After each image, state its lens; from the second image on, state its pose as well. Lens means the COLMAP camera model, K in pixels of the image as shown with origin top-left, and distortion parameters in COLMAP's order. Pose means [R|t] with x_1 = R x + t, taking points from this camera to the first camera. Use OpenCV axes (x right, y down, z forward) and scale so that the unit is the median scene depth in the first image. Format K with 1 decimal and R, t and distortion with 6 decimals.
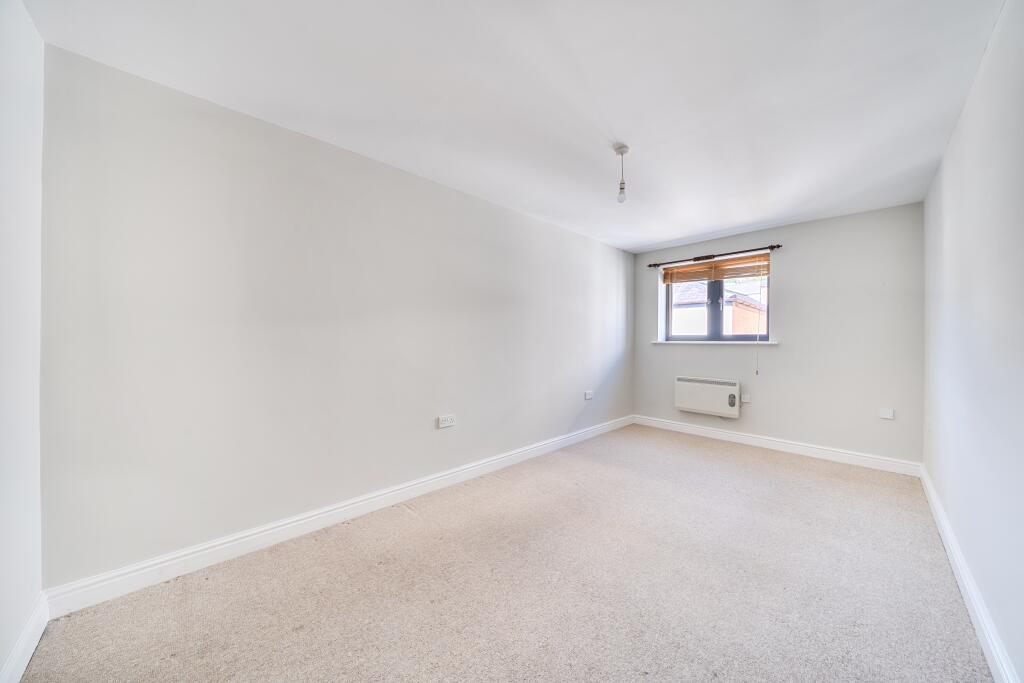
lens RADIAL K [[350.0, 0, 514.8], [0, 350.0, 341.4], [0, 0, 1]] dist [-0.001579, -0.000210]
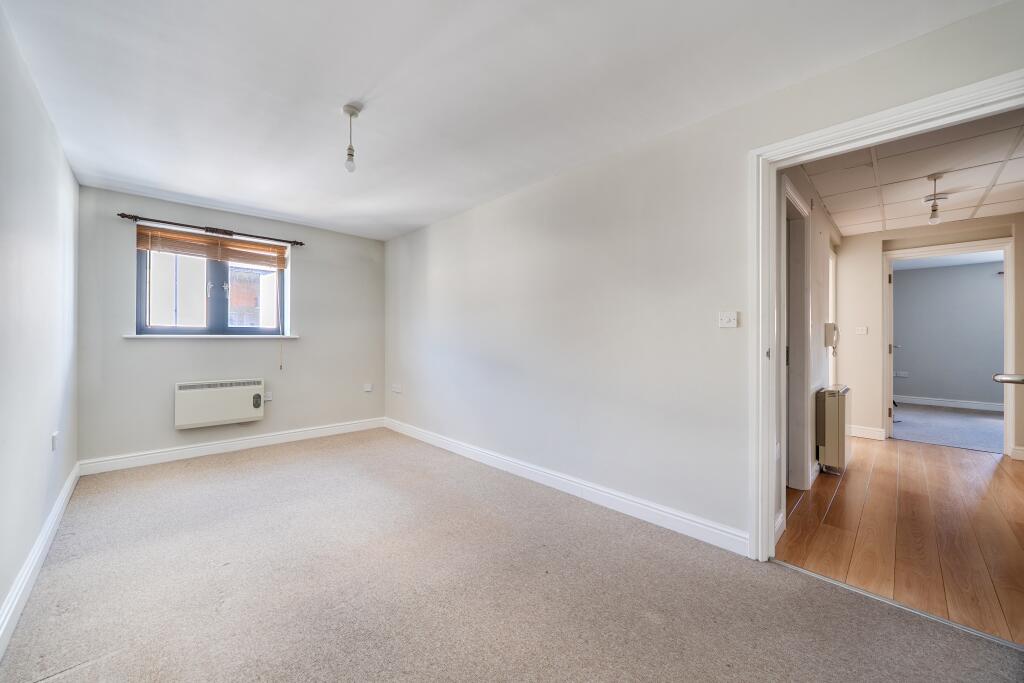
lens RADIAL K [[381.5, 0, 514.5], [0, 381.5, 338.6], [0, 0, 1]] dist [-0.000726, -0.000136]
pose [[-0.002600, -0.004684, 0.999986, -0.342586], [-0.002385, 0.999986, 0.004678, 0.002349], [-0.999994, -0.002373, -0.002611, 0.330510]]
